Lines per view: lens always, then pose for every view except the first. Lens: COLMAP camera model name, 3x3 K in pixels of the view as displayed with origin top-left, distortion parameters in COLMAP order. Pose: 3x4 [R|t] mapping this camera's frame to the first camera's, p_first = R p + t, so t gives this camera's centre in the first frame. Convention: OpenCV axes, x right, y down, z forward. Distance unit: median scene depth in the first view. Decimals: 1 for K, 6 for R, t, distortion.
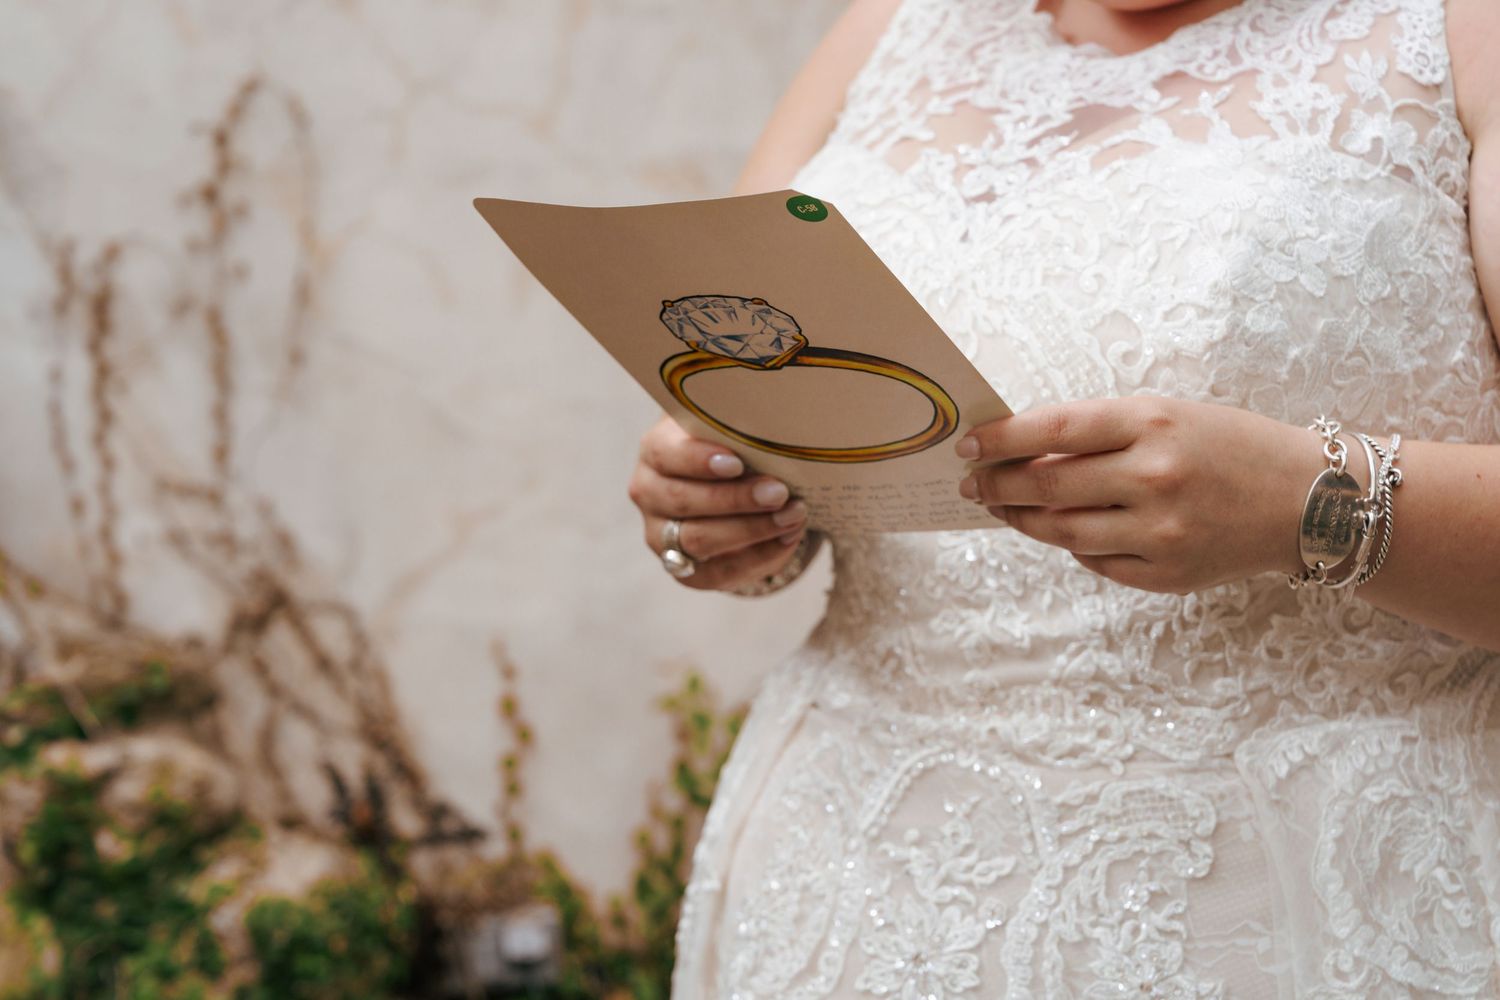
lens RADIAL K [[2882.7, 0, 750.0], [0, 2882.7, 500.0], [0, 0, 1]] dist [0.035753, 0.025244]
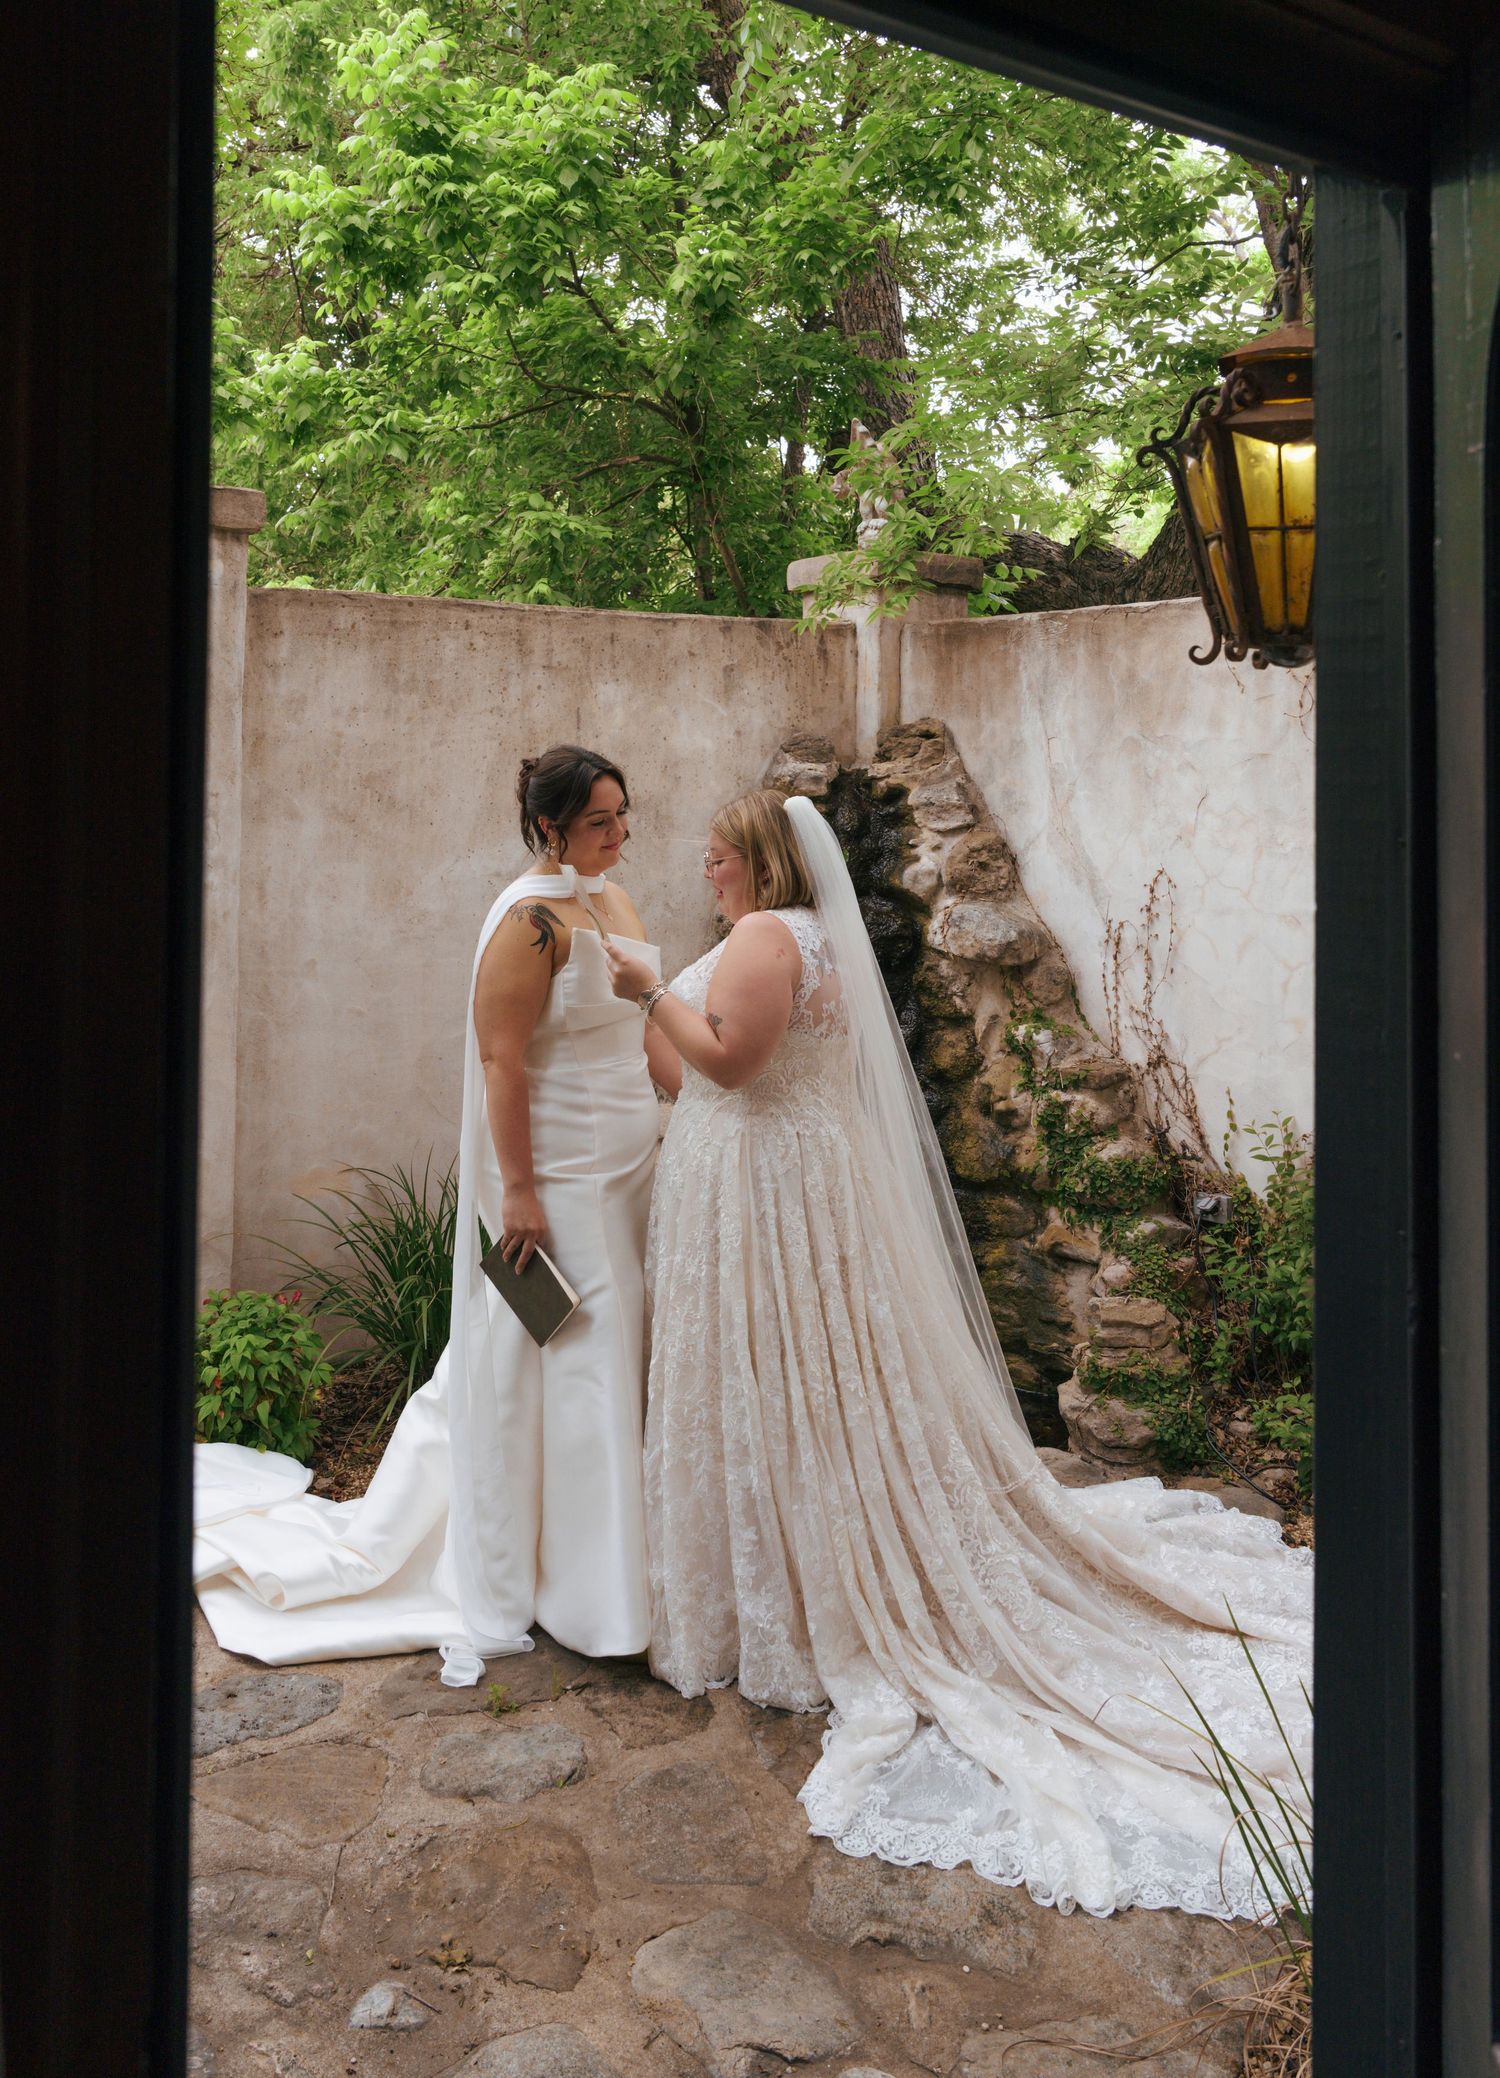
lens RADIAL K [[1661.4, 0, 717.9], [0, 1661.4, 743.6], [0, 0, 1]] dist [0.037312, -0.017674]
pose [[0.489994, 0.016298, -0.871573, 1.085947], [-0.109427, 0.993067, -0.042949, -0.158948], [0.864830, 0.116419, 0.488380, -0.190921]]
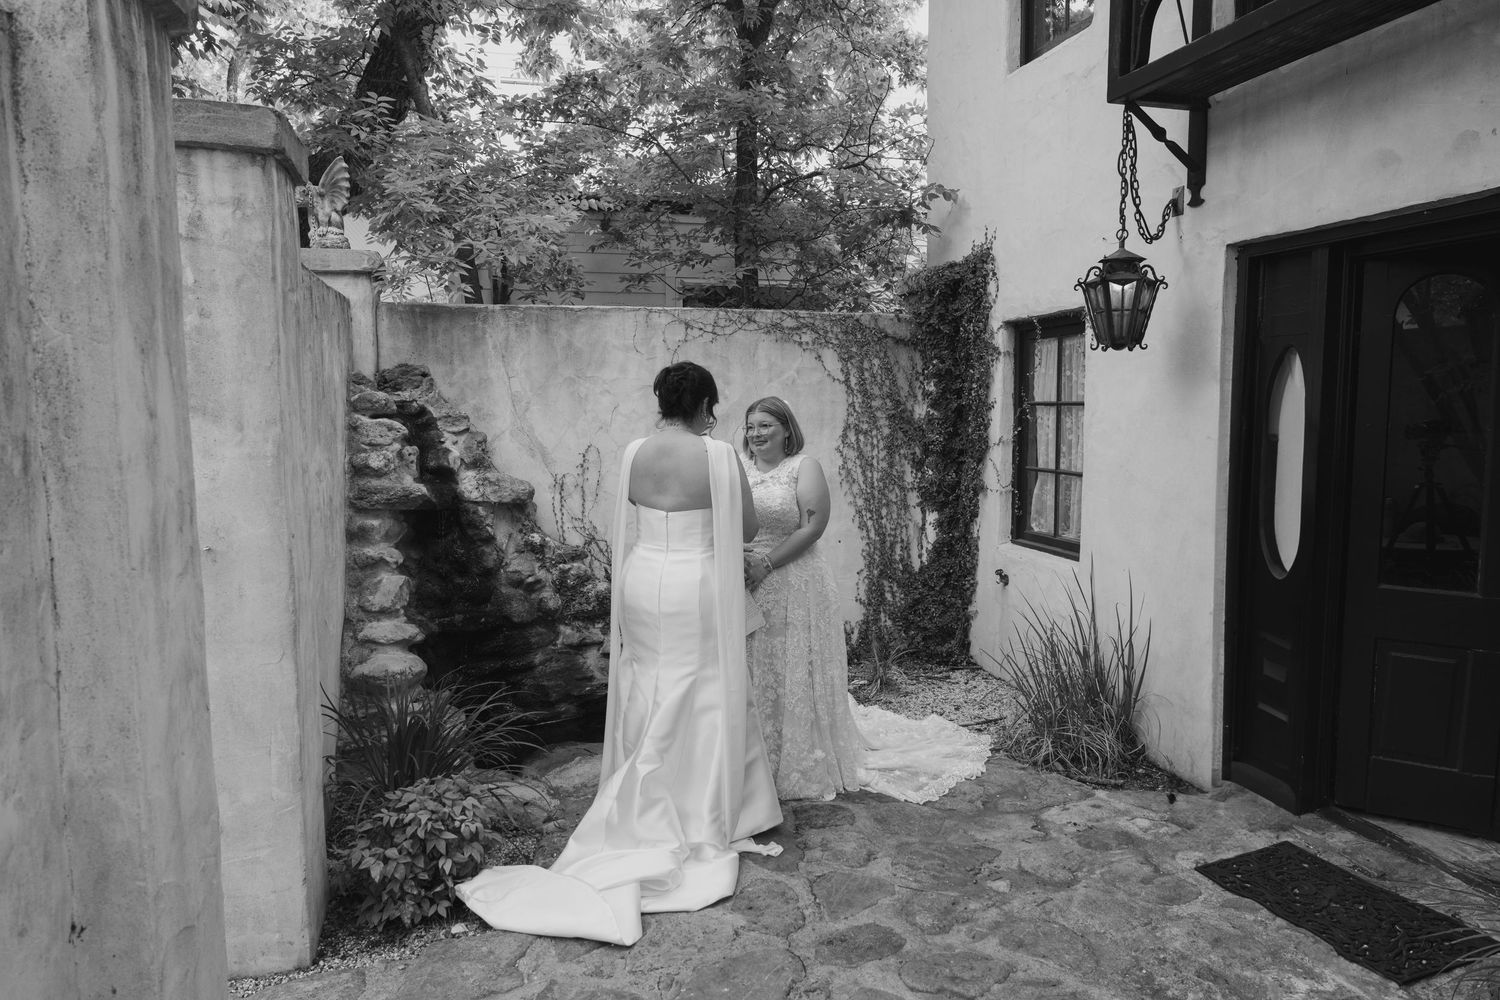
lens RADIAL K [[1008.1, 0, 750.0], [0, 1008.1, 500.0], [0, 0, 1]] dist [0.002636, 0.001529]
pose [[0.986795, -0.001111, 0.161971, -0.192623], [0.003647, 0.999875, -0.015361, -0.009255], [-0.161934, 0.015749, 0.986676, -1.016647]]
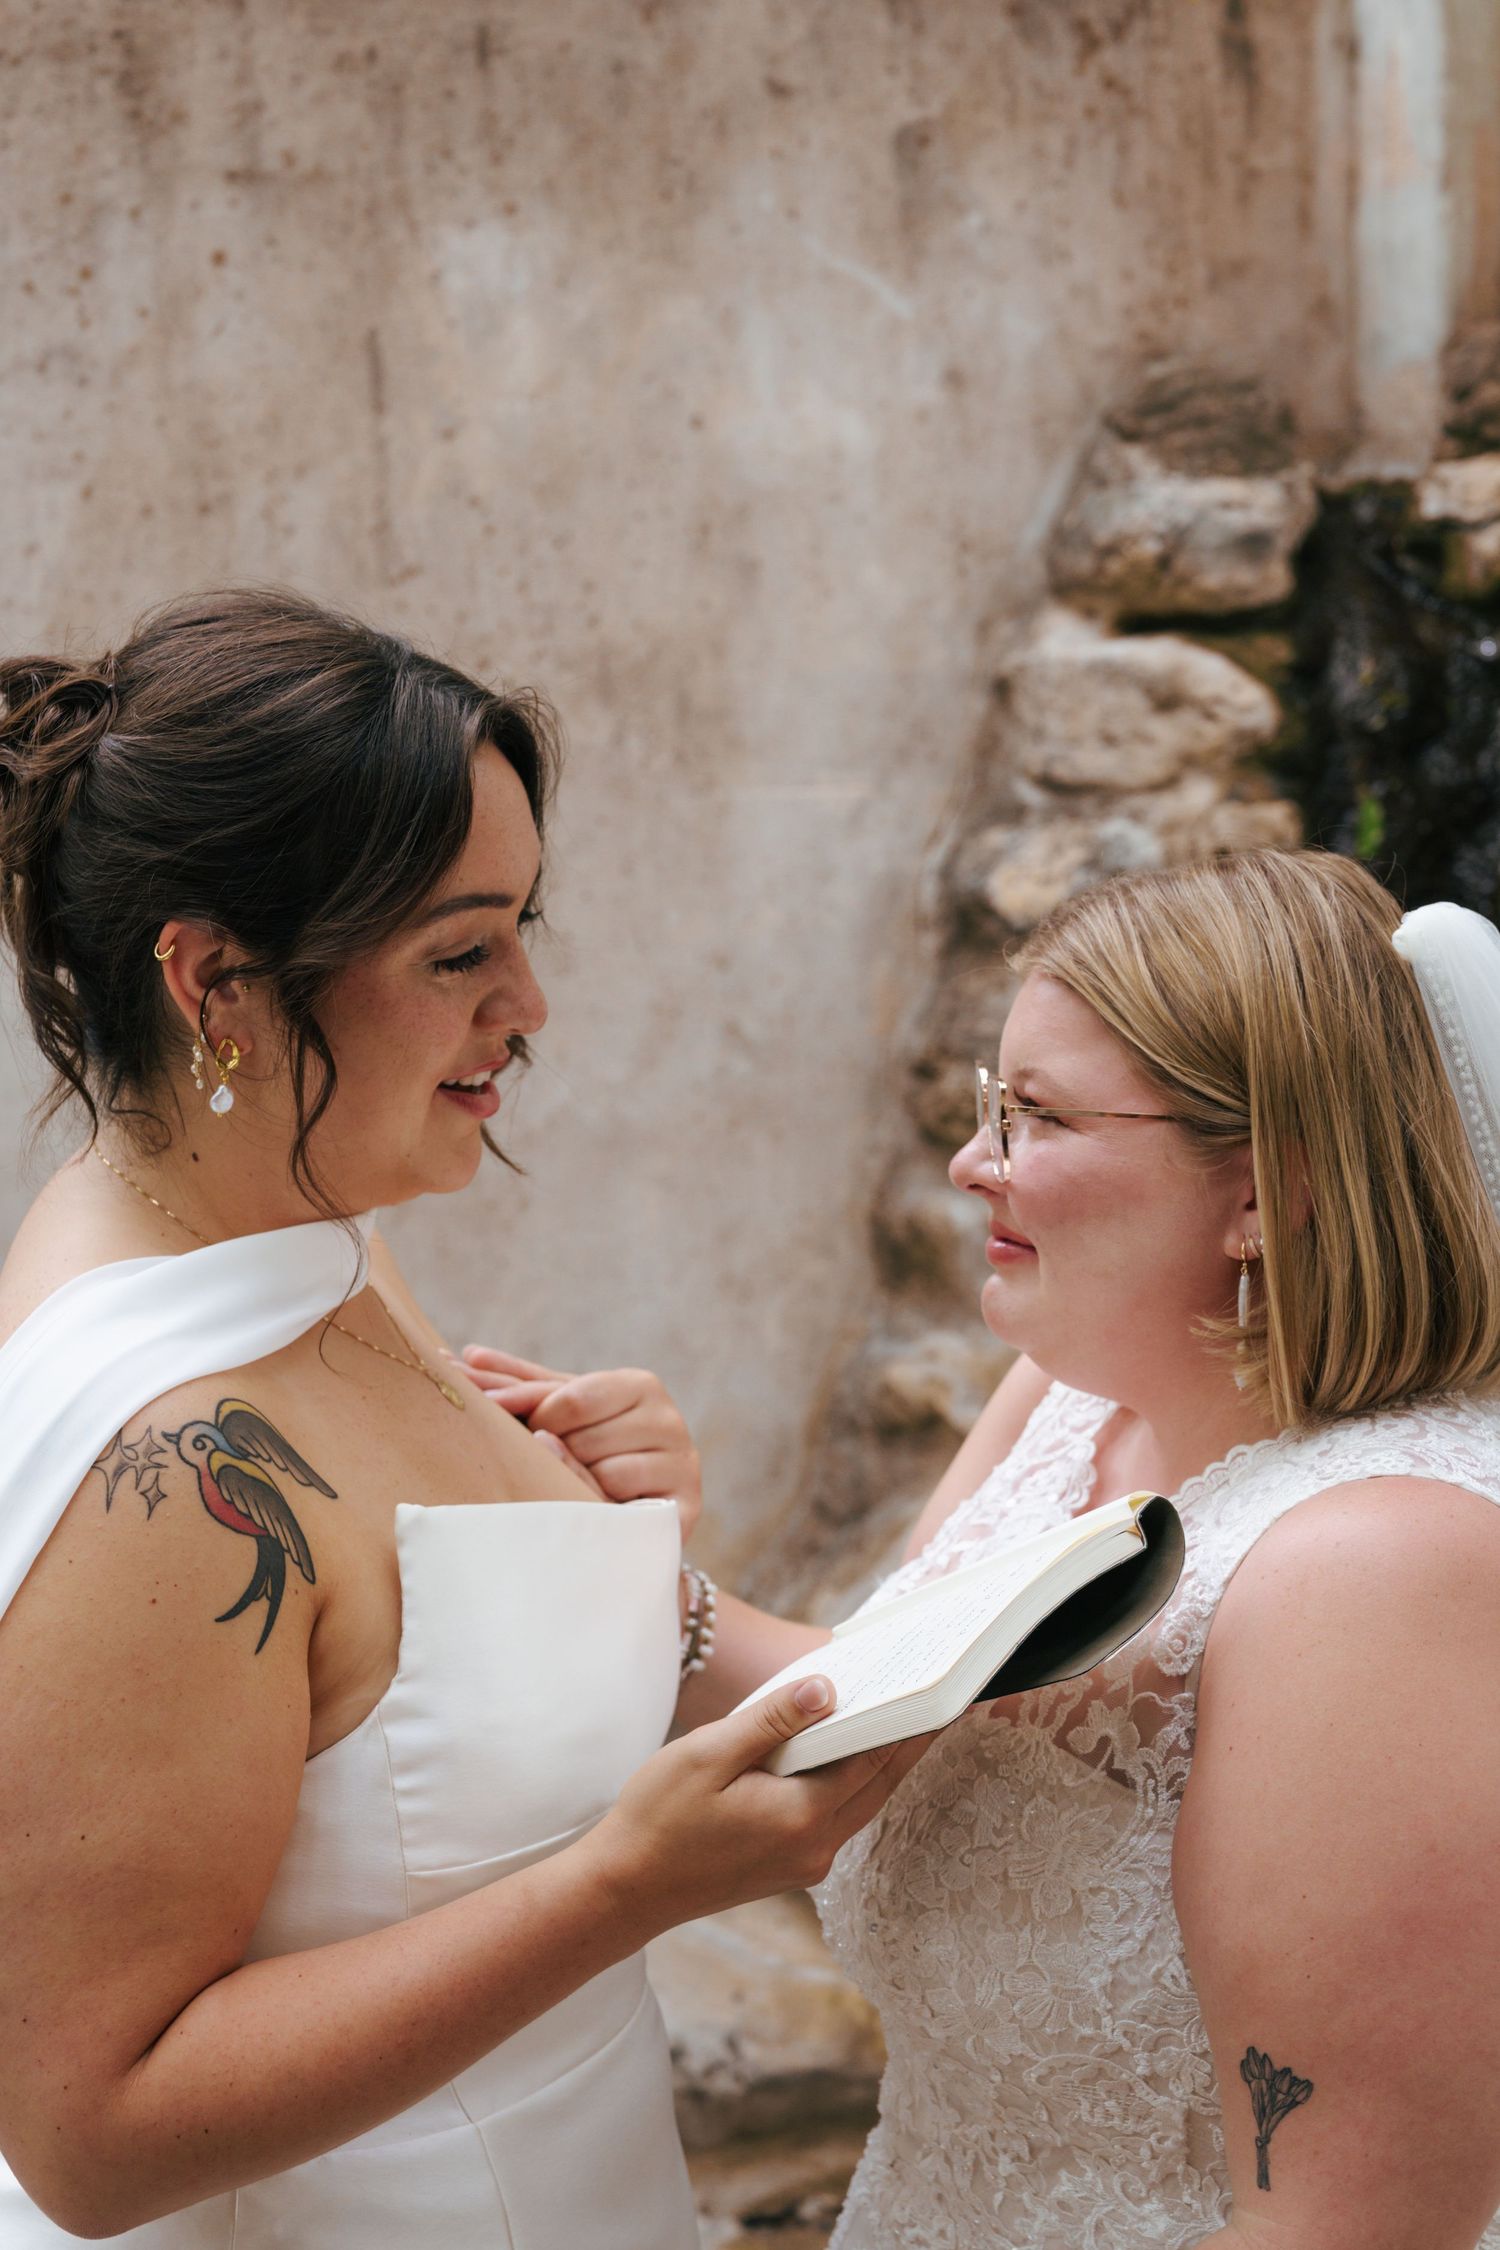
lens RADIAL K [[4324.1, 0, 750.0], [0, 4324.1, 1125.0], [0, 0, 1]] dist [0.035753, 0.025244]
pose [[0.518630, 0.170702, -0.837785, 0.561889], [-0.063979, 0.984868, 0.161065, -0.241422], [0.852602, -0.029933, 0.521703, -0.001628]]
